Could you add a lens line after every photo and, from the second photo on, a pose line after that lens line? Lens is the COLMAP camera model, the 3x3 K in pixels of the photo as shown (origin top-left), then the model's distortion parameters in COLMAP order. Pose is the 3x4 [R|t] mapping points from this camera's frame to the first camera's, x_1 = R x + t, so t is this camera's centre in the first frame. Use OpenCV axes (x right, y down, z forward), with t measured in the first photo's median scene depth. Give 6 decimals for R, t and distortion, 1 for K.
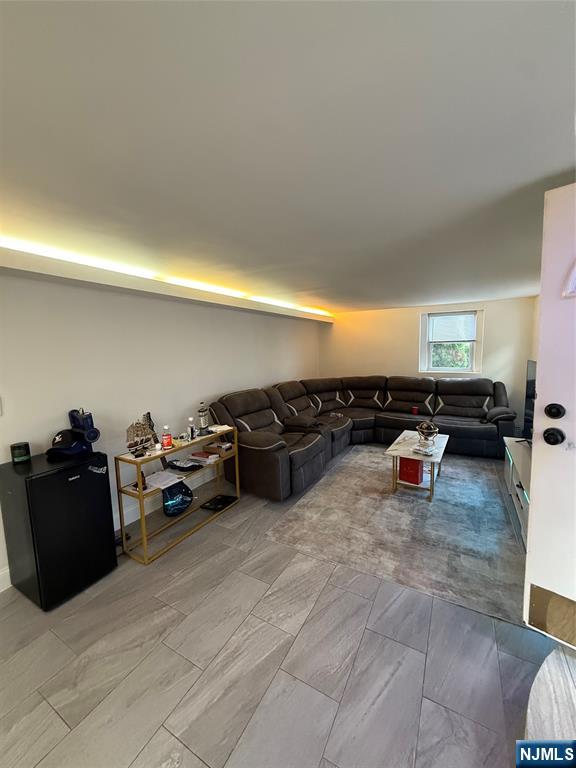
lens RADIAL K [[304.7, 0, 288.0], [0, 304.7, 384.0], [0, 0, 1]] dist [0.002613, 0.000071]
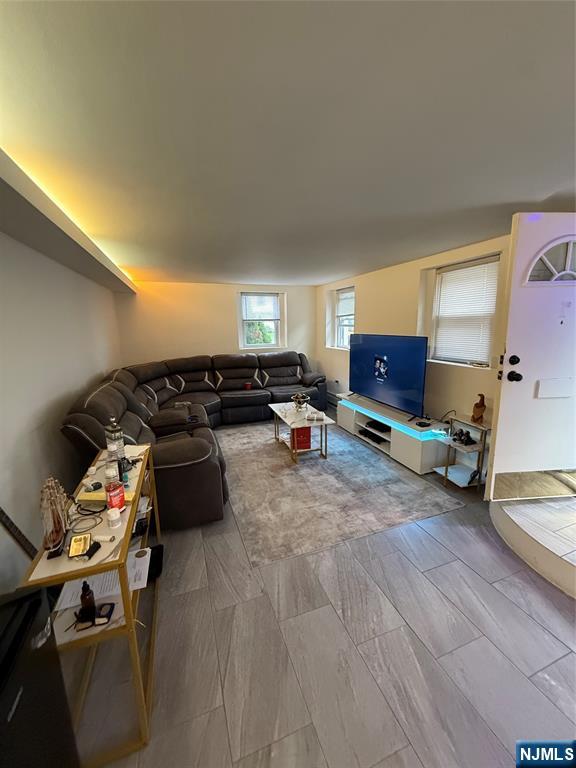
lens RADIAL K [[304.7, 0, 288.0], [0, 304.7, 384.0], [0, 0, 1]] dist [0.002613, 0.000071]
pose [[0.645655, -0.134942, 0.751612, -0.418840], [0.089118, 0.990852, 0.101340, -0.020415], [-0.758412, 0.001551, 0.651774, 0.334427]]
